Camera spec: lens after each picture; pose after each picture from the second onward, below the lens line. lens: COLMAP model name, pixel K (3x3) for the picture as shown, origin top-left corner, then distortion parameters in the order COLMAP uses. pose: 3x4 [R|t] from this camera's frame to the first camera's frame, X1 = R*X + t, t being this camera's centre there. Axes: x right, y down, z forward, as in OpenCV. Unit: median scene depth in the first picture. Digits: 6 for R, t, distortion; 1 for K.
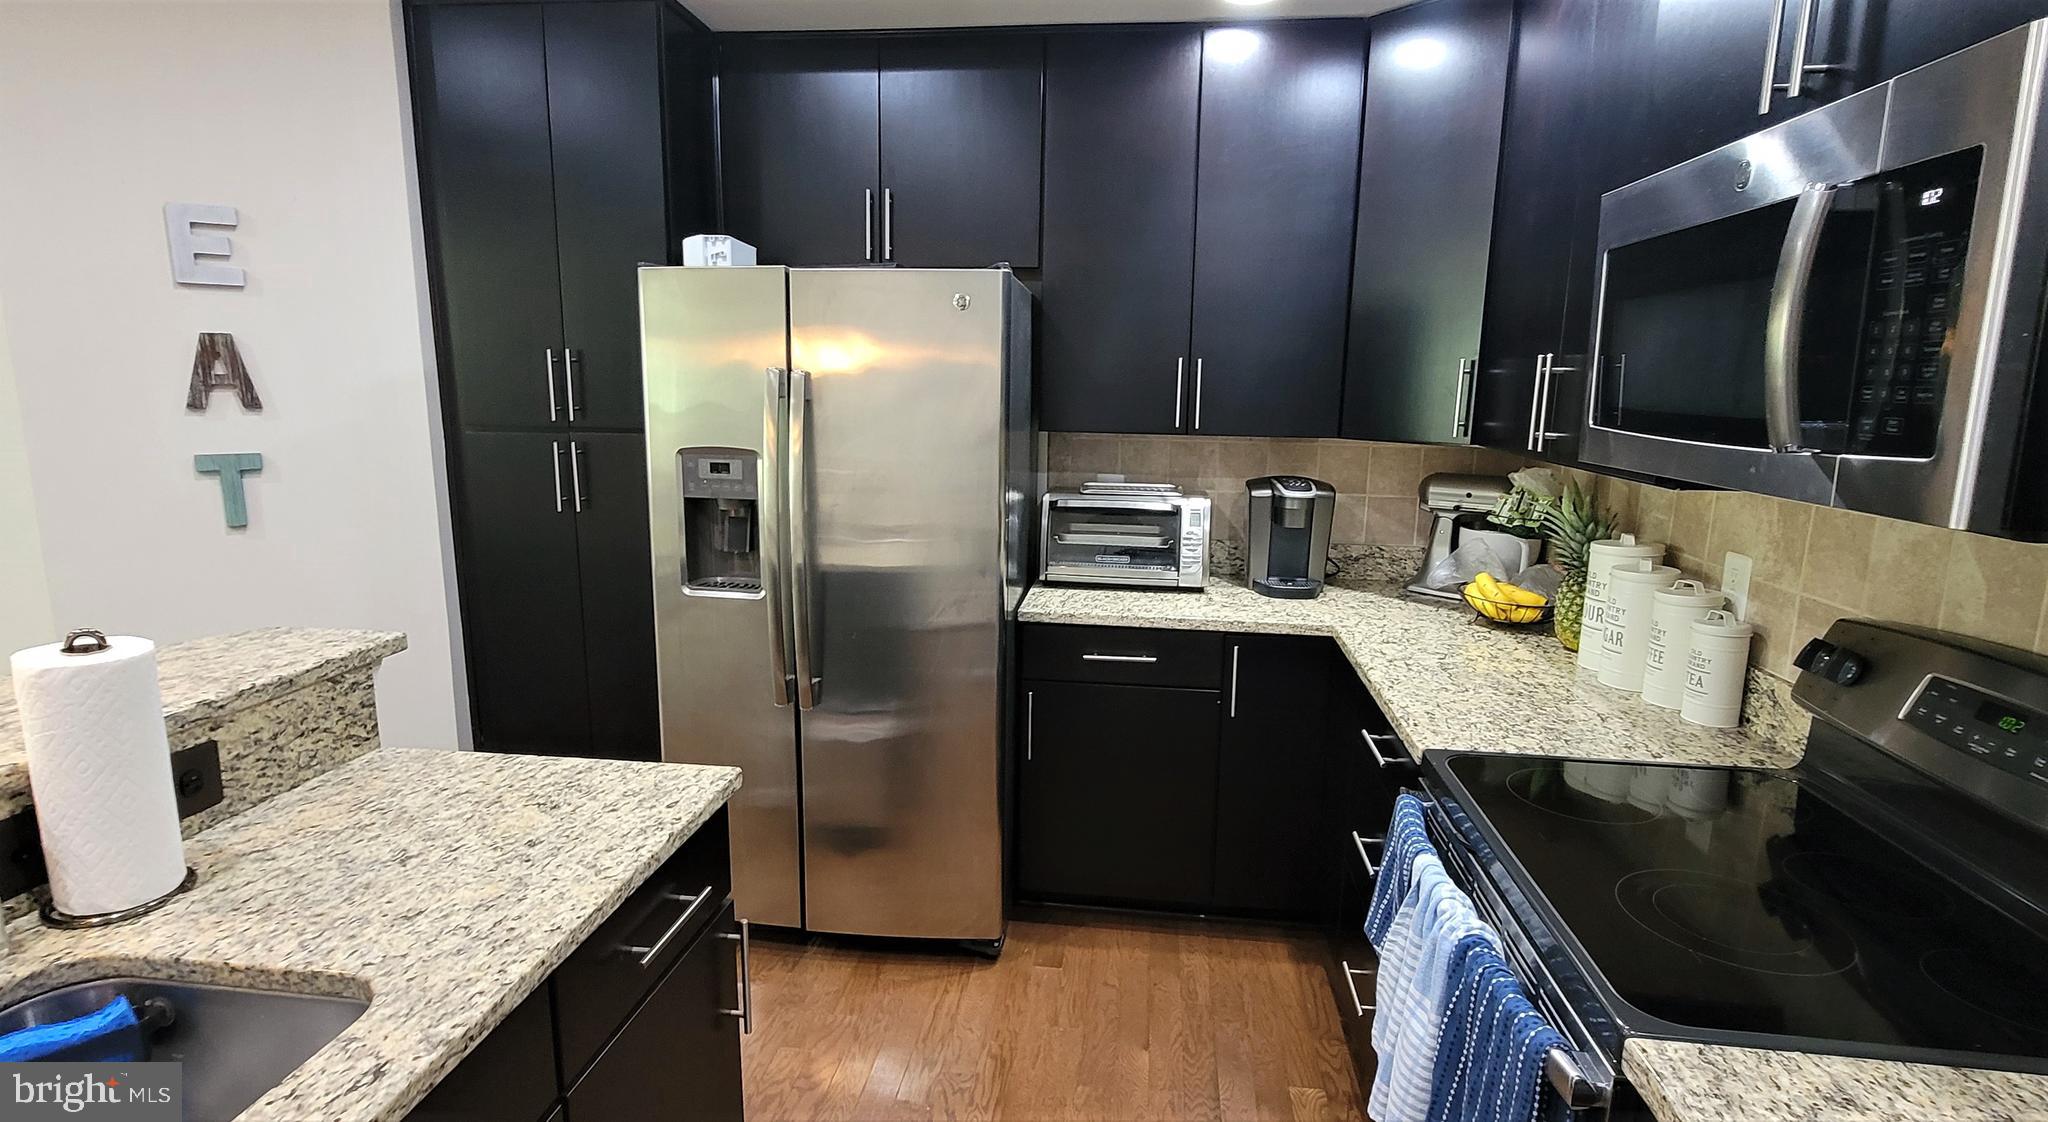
lens RADIAL K [[993.7, 0, 1015.6], [0, 993.7, 562.1], [0, 0, 1]] dist [-0.003589, 0.000772]
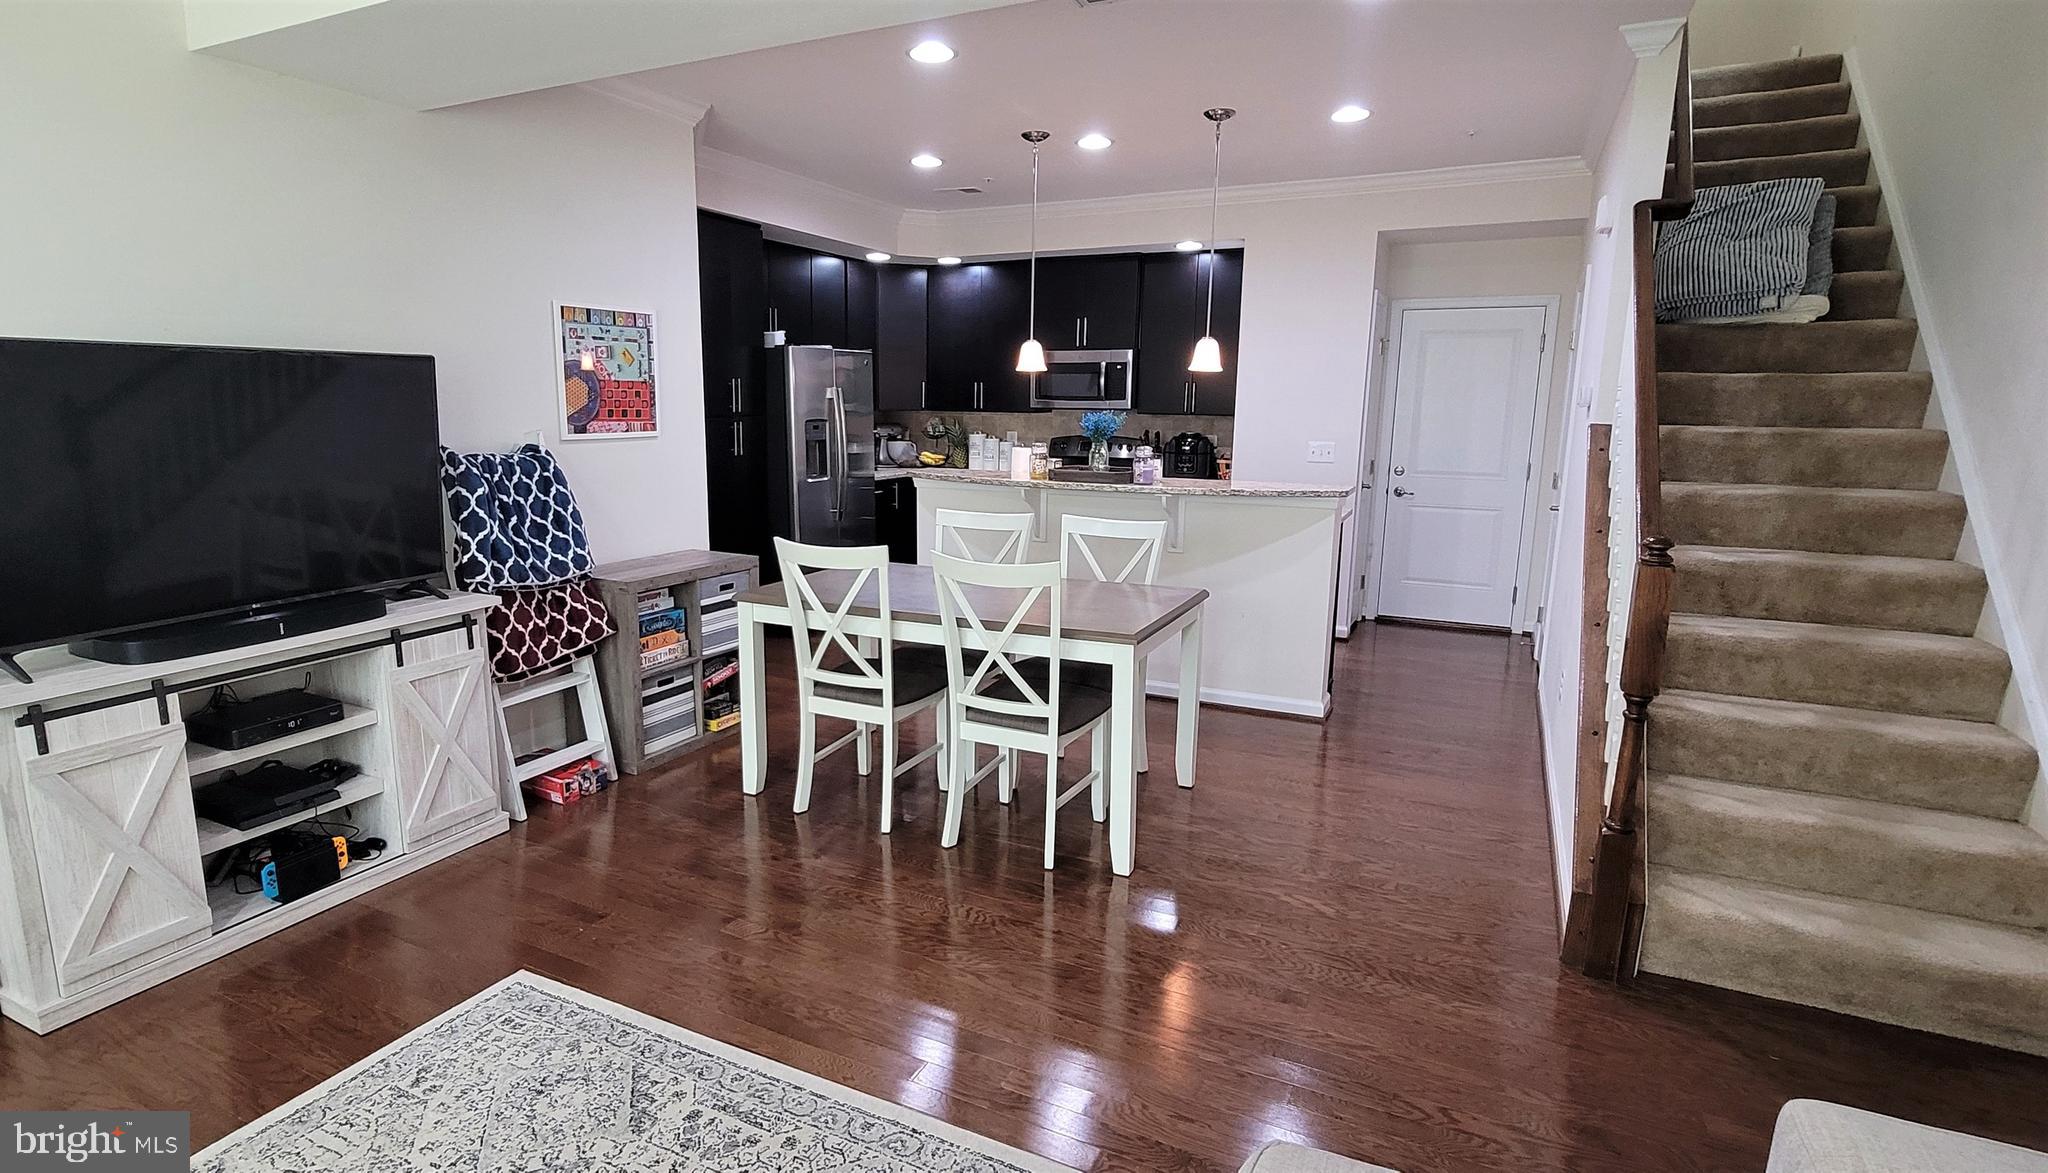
lens RADIAL K [[1038.6, 0, 954.2], [0, 1038.6, 589.2], [0, 0, 1]] dist [-0.001062, 0.000630]
pose [[0.347387, -0.186863, 0.918915, -2.627664], [0.168827, 0.976394, 0.134729, 0.008980], [-0.922399, 0.108335, 0.370734, -0.234268]]
